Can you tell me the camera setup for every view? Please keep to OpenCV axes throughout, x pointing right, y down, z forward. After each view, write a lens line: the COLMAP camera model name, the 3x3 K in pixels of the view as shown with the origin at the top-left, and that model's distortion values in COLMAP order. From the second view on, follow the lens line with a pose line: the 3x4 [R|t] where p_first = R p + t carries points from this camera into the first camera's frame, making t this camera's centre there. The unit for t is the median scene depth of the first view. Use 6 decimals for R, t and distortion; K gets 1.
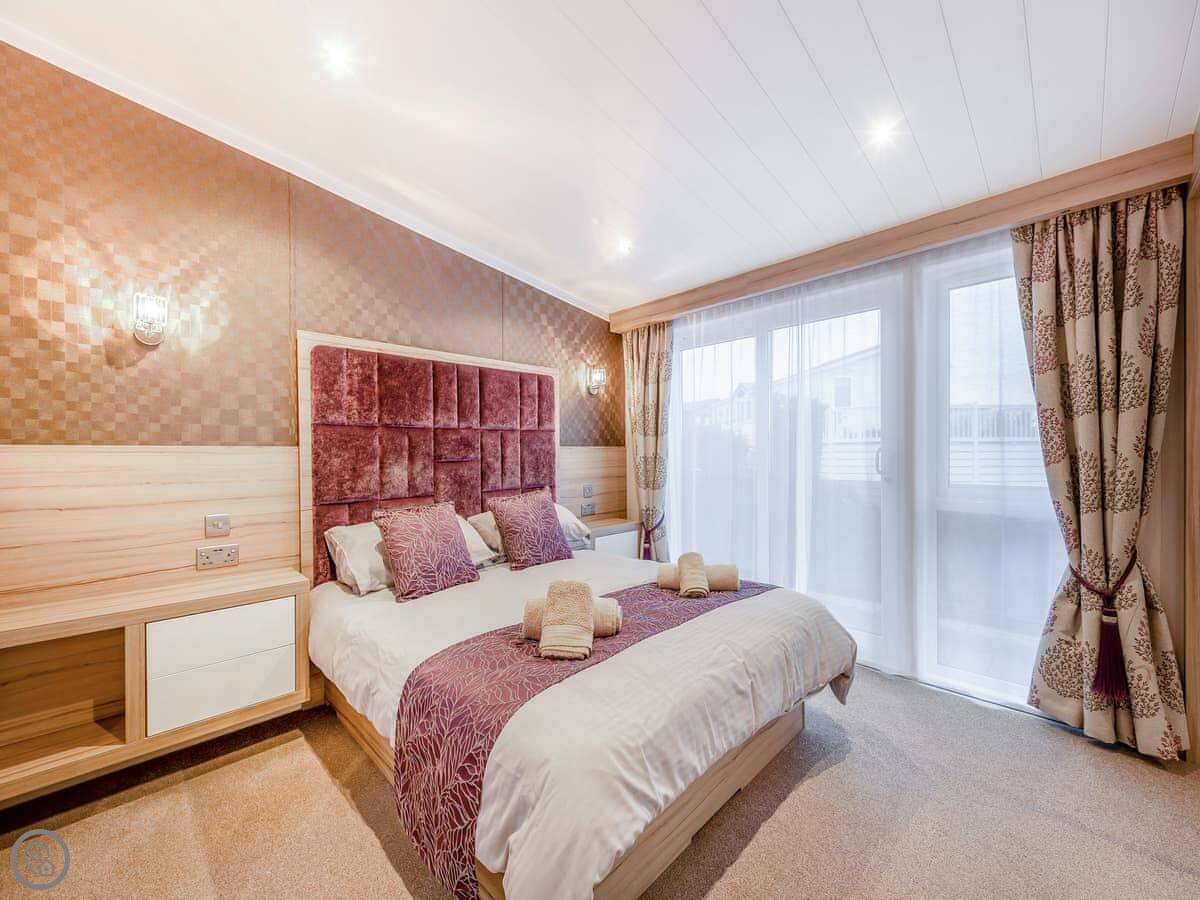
lens RADIAL K [[472.8, 0, 600.0], [0, 472.8, 450.0], [0, 0, 1]] dist [0.000178, -0.000120]
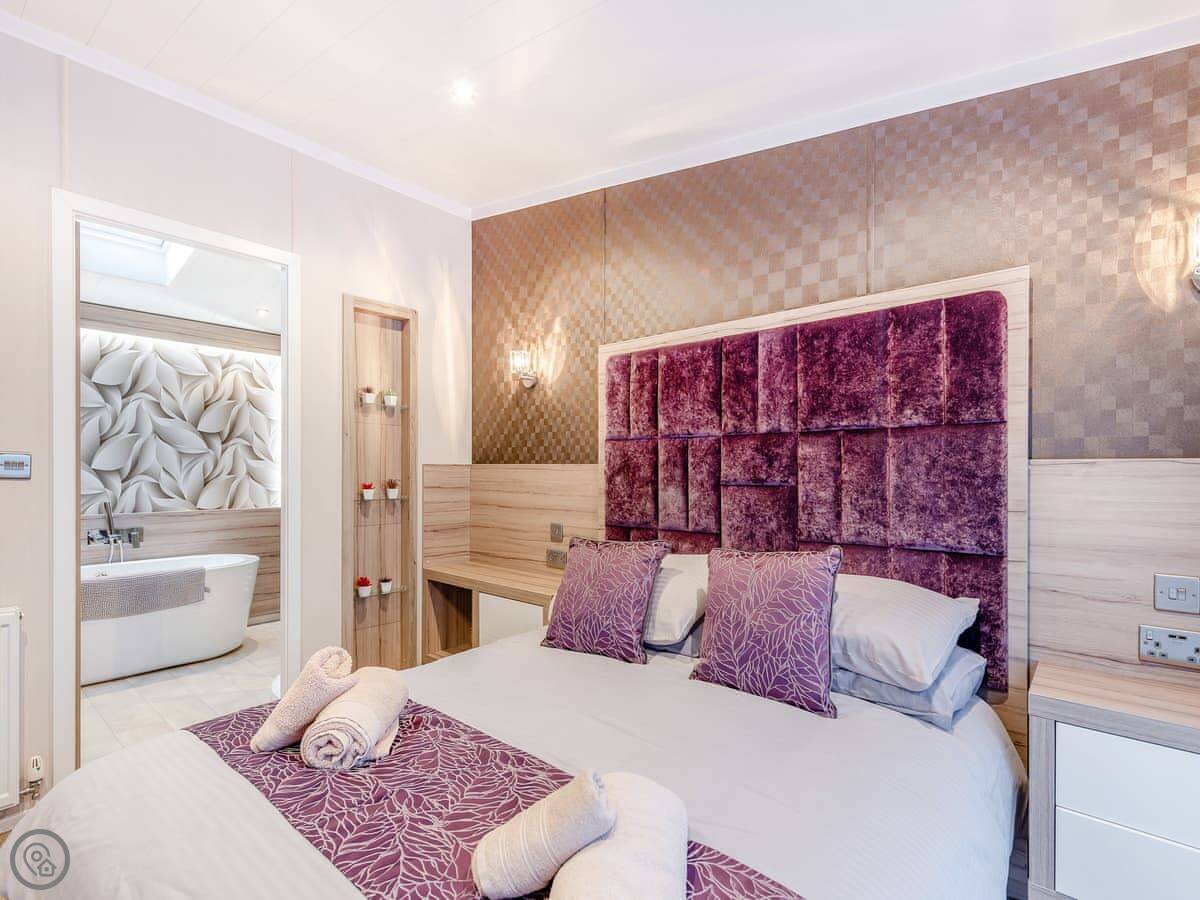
lens RADIAL K [[574.0, 0, 600.3], [0, 574.0, 470.1], [0, 0, 1]] dist [0.001219, -0.000108]
pose [[0.078537, 0.004246, -0.996902, 0.480592], [-0.003965, 0.999984, 0.003947, 0.000330], [0.996903, 0.003643, 0.078553, 0.786371]]
